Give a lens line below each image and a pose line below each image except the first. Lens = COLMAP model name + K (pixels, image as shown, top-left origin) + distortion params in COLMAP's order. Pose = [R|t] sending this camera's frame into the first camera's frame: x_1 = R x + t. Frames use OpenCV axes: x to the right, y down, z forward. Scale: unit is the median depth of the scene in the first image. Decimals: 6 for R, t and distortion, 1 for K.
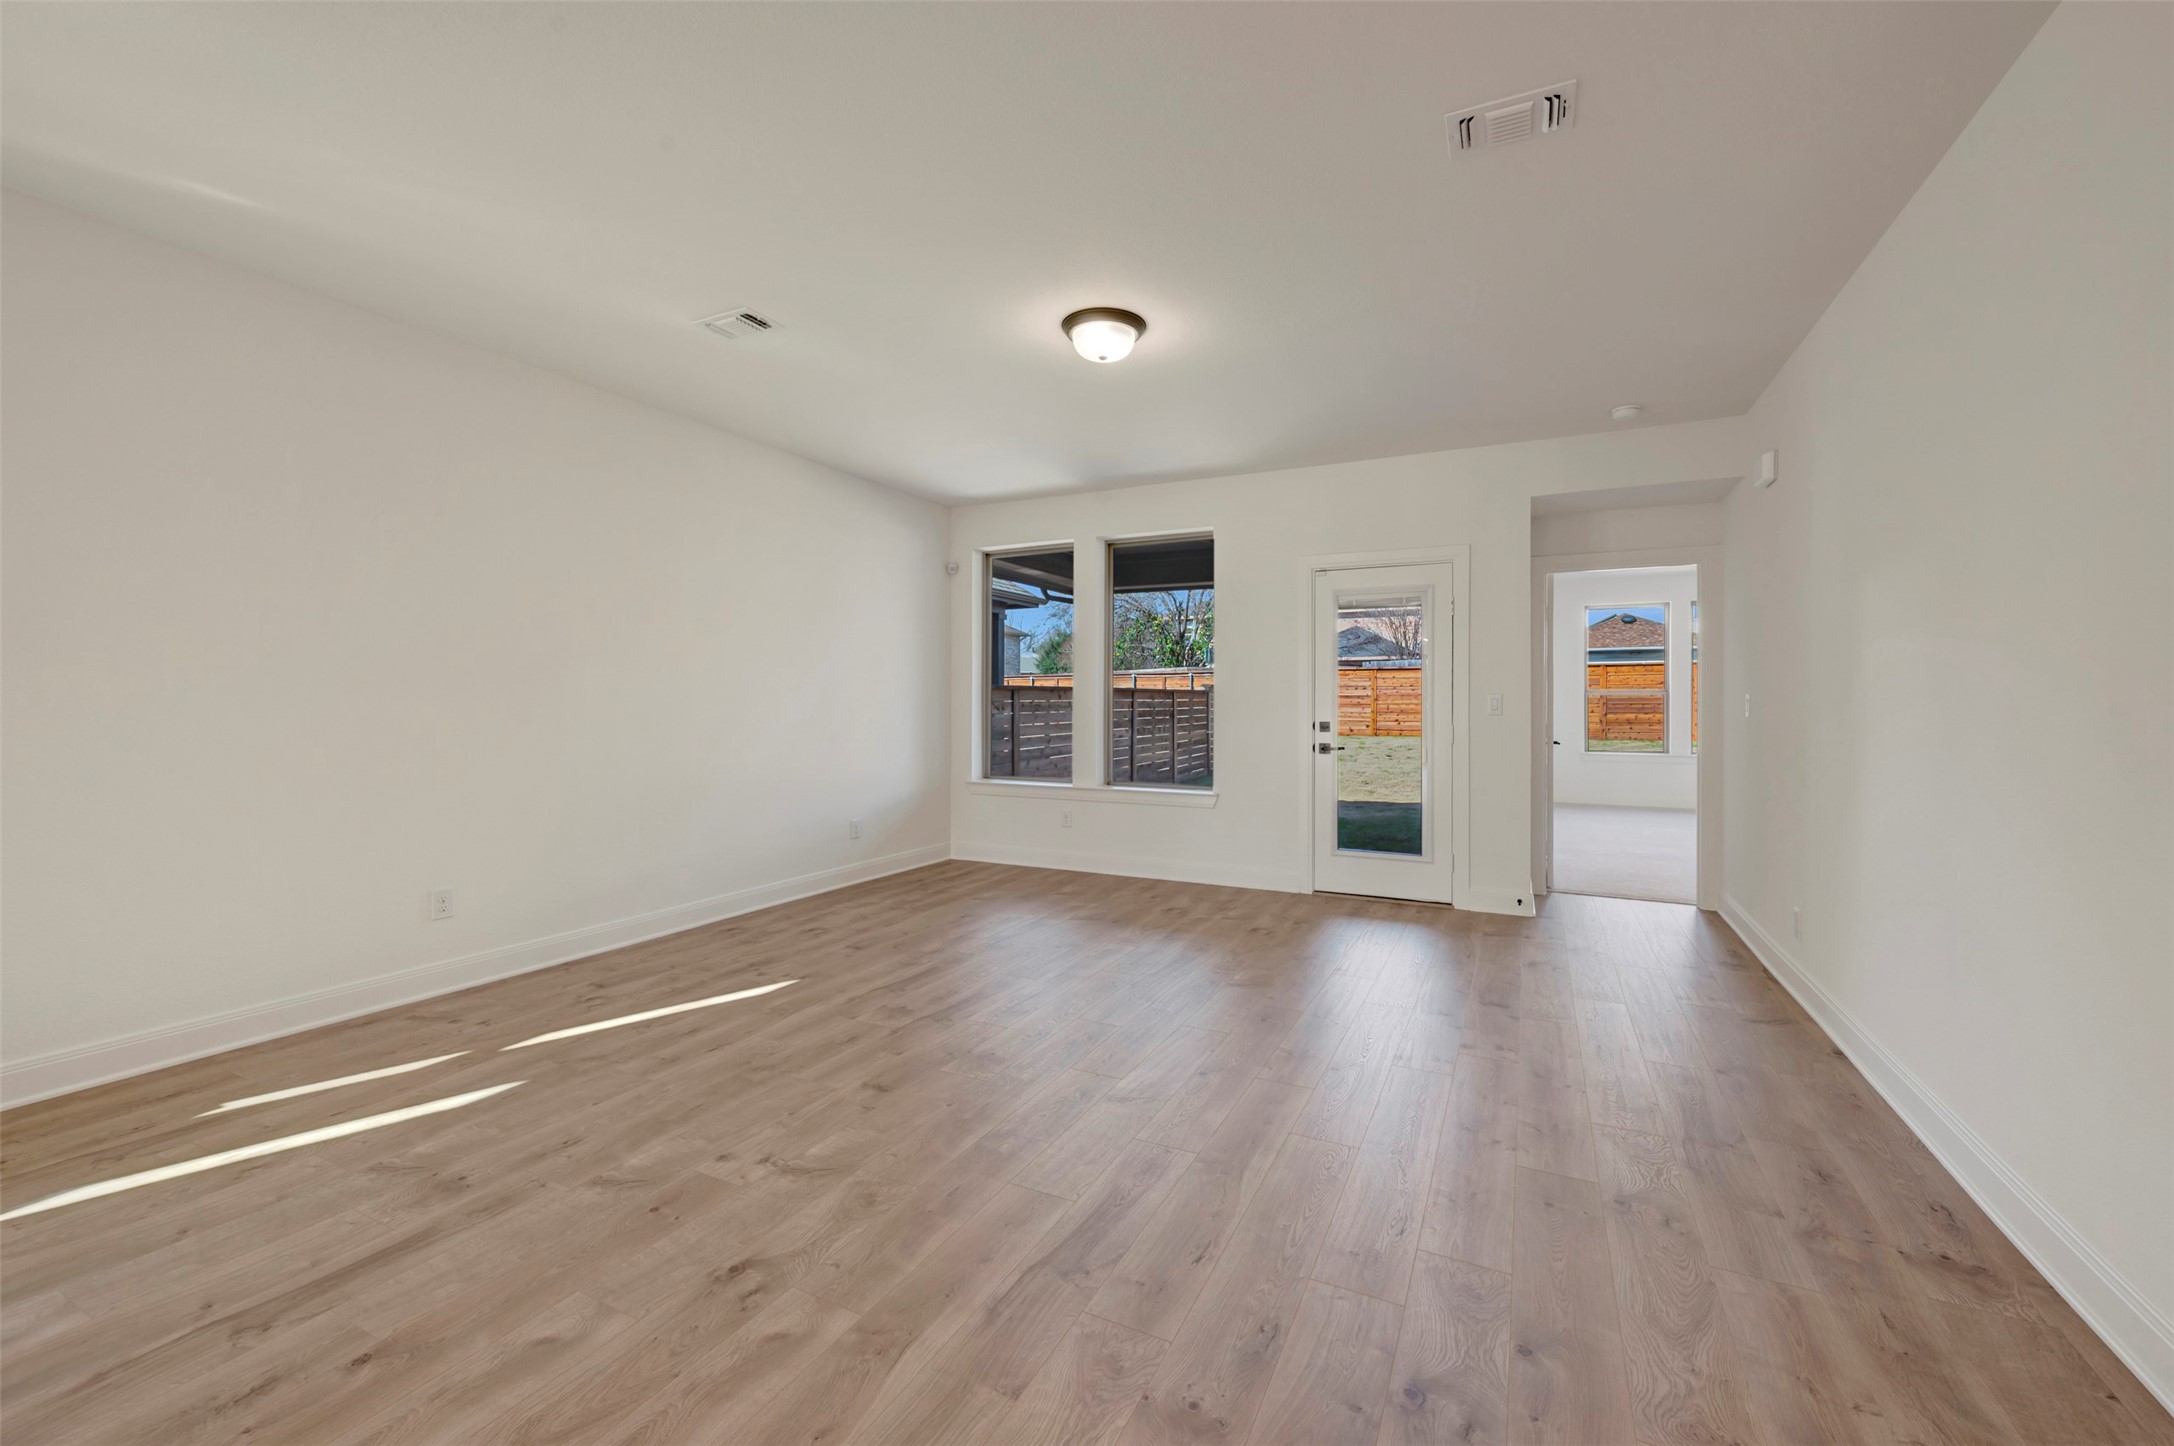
lens RADIAL K [[888.7, 0, 1092.1], [0, 888.7, 709.0], [0, 0, 1]] dist [0.000270, 0.000755]
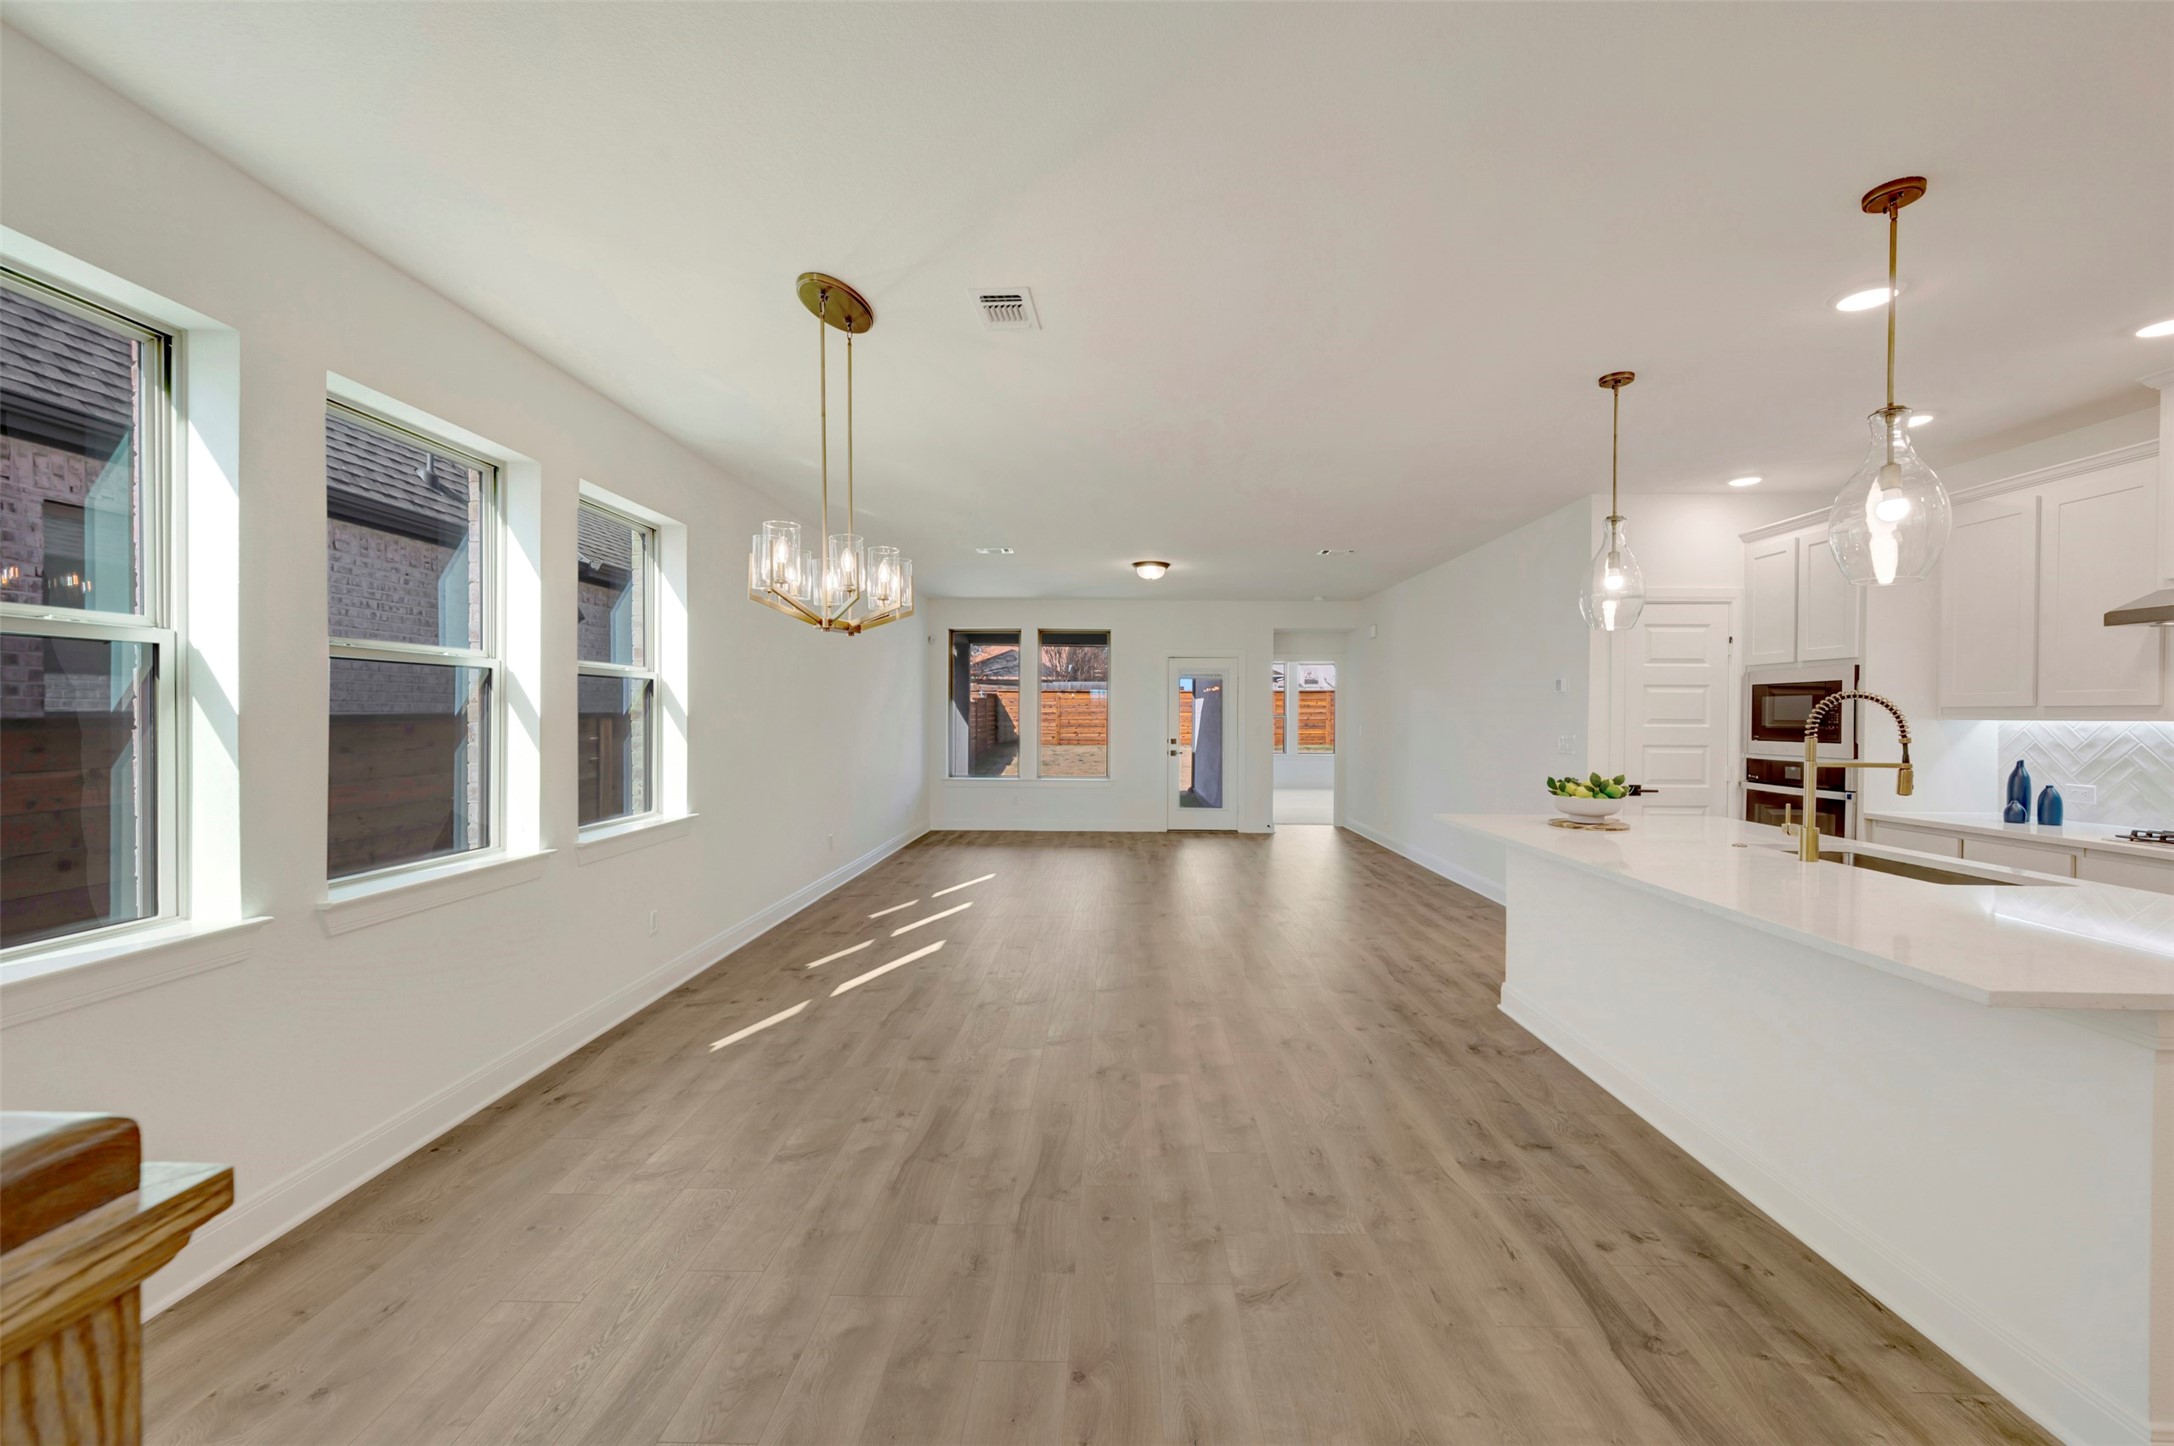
lens RADIAL K [[888.7, 0, 1084.4], [0, 888.7, 728.0], [0, 0, 1]] dist [0.000270, 0.000755]
pose [[0.908329, -0.003154, 0.418244, -0.643959], [-0.001473, 0.999941, 0.010739, -0.026178], [-0.418253, -0.010371, 0.908271, -0.577678]]
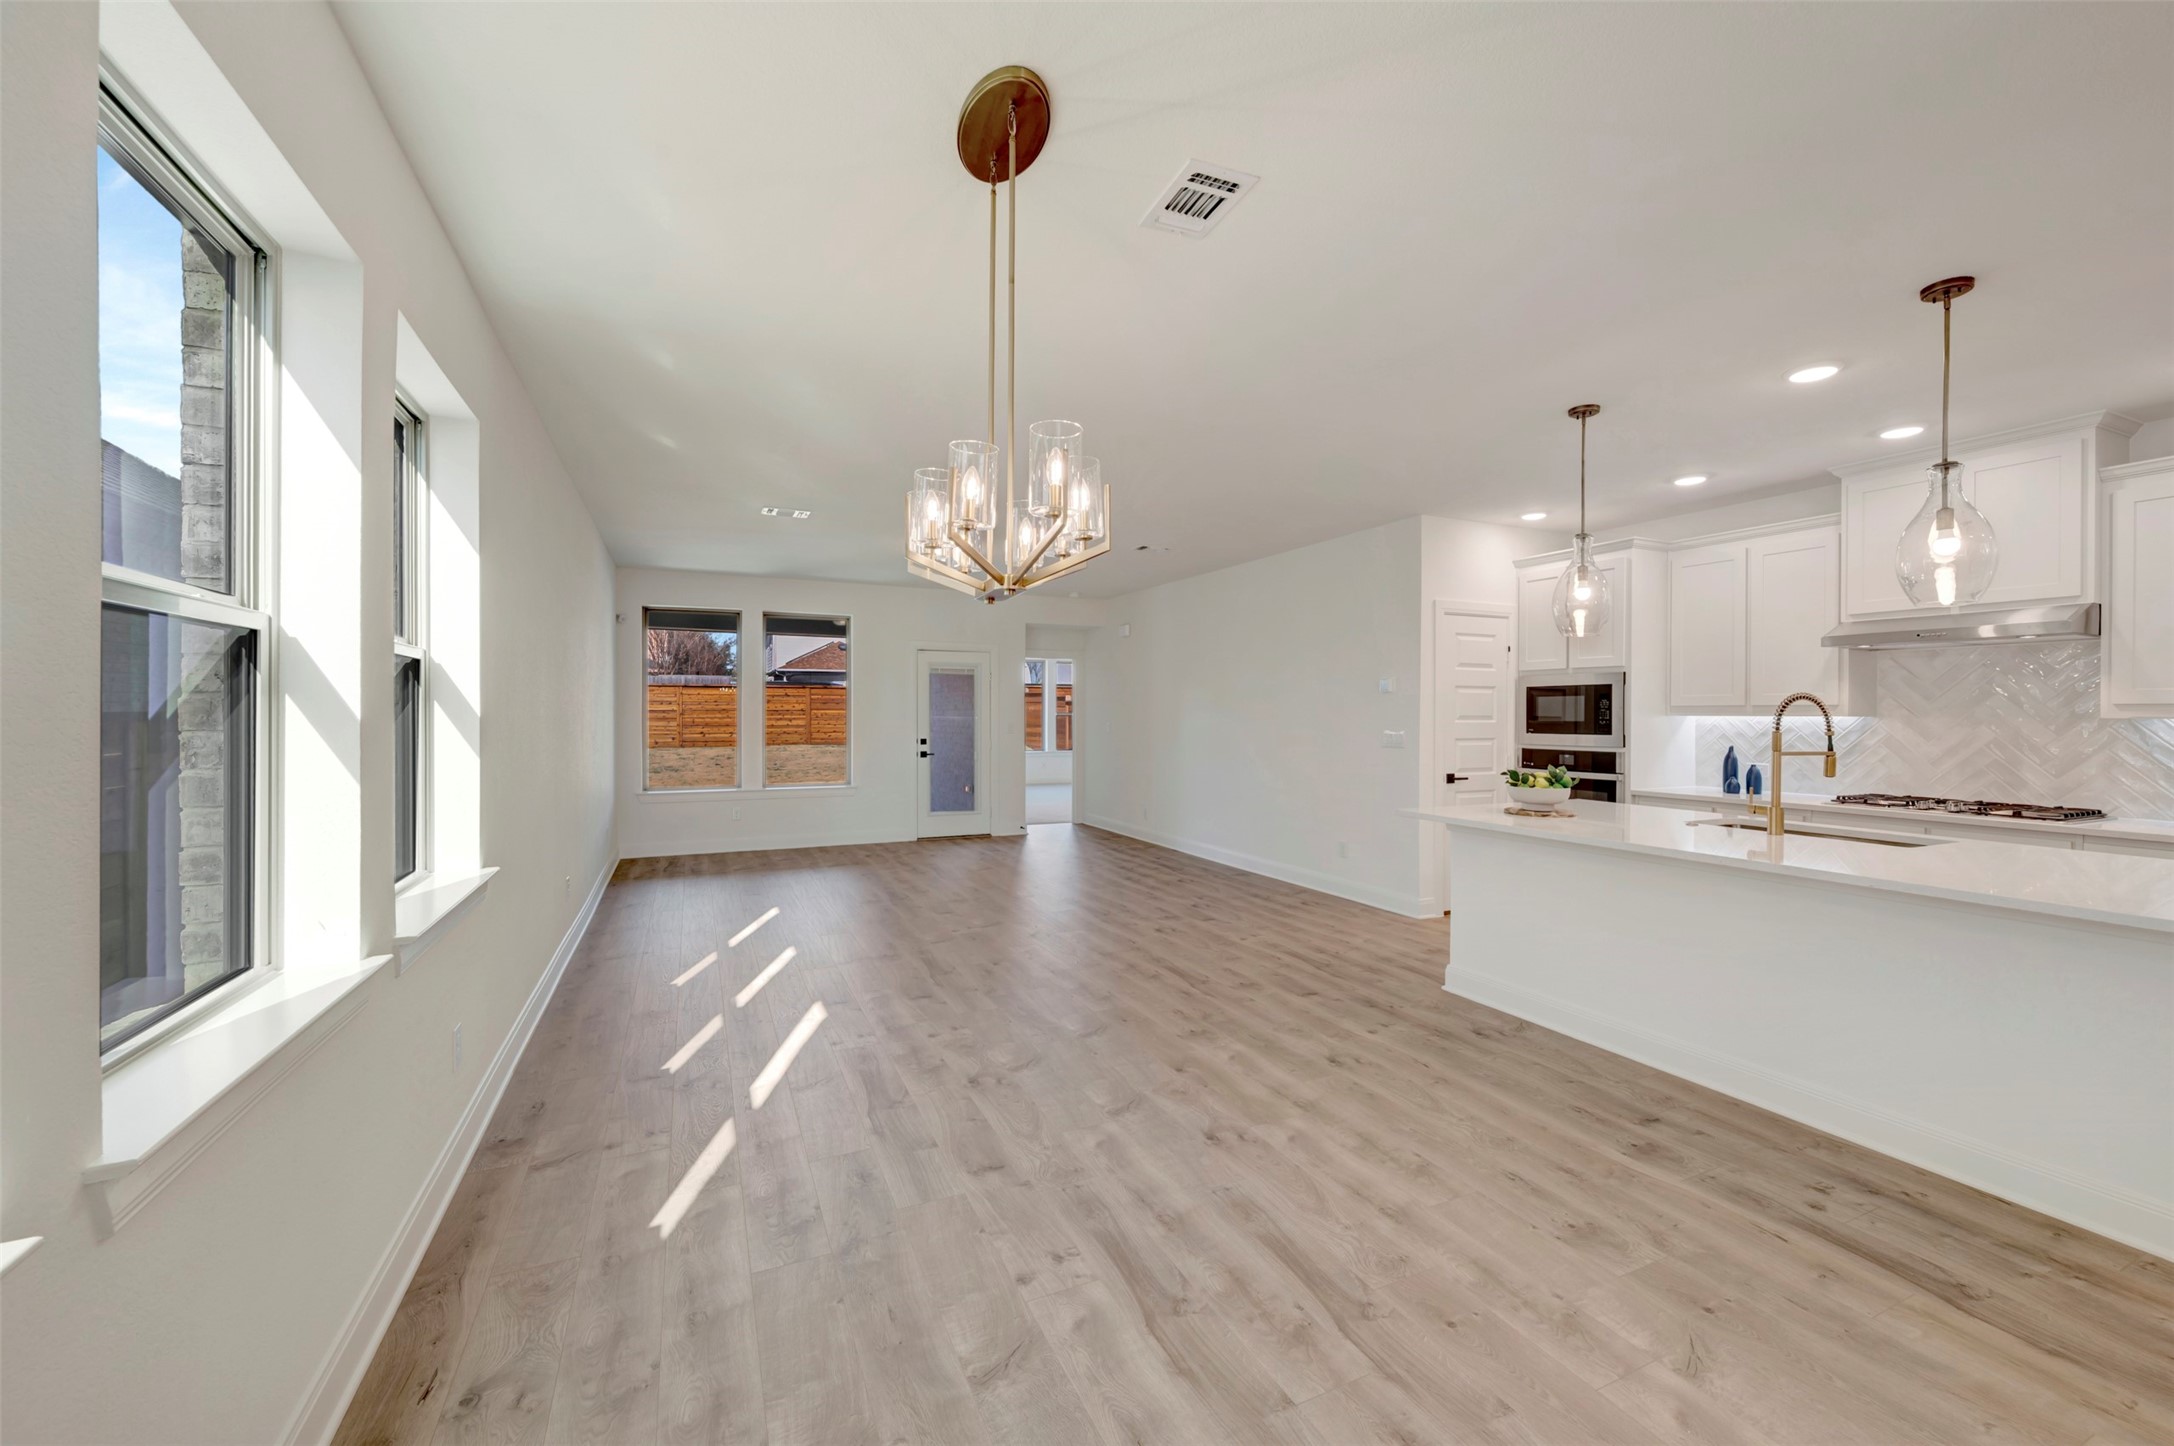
lens RADIAL K [[888.7, 0, 1105.1], [0, 888.7, 721.2], [0, 0, 1]] dist [0.000270, 0.000755]
pose [[0.615957, -0.006268, 0.787755, -0.814740], [0.002017, 0.999978, 0.006379, -0.027644], [-0.787777, -0.002340, 0.615956, -0.309495]]
